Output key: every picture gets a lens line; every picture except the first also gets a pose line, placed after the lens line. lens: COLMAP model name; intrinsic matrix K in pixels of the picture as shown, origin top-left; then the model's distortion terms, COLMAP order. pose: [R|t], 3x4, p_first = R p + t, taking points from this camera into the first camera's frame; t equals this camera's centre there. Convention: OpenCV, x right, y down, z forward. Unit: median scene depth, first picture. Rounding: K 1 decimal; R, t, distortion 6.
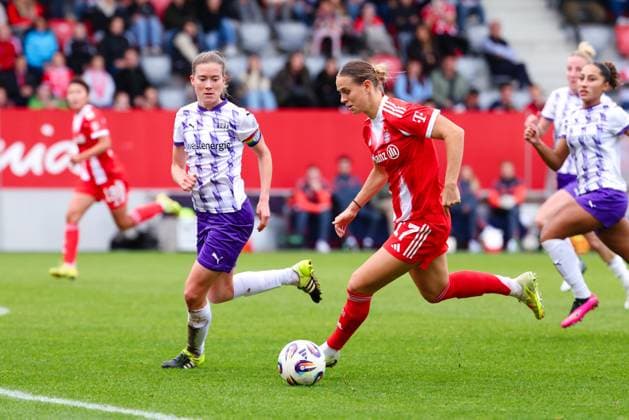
lens RADIAL K [[300.9, 0, 320.8], [0, 300.9, 208.7], [0, 0, 1]] dist [-0.004512, -0.001121]
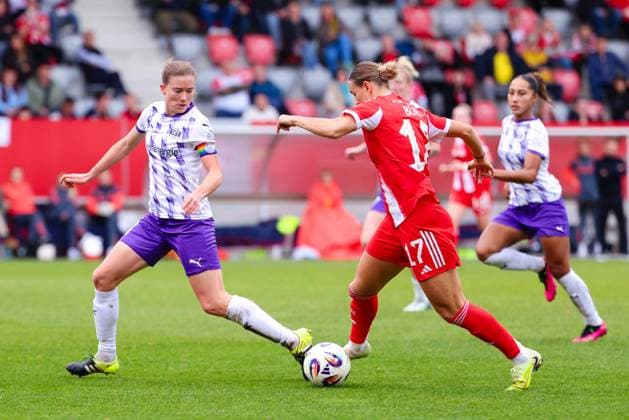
lens RADIAL K [[286.8, 0, 314.8], [0, 286.8, 208.4], [0, 0, 1]] dist [0.000125, -0.002330]
pose [[0.999705, -0.004063, 0.023963, 1.297045], [0.004569, 0.999767, -0.021112, -0.001554], [-0.023872, 0.021215, 0.999490, 0.027239]]
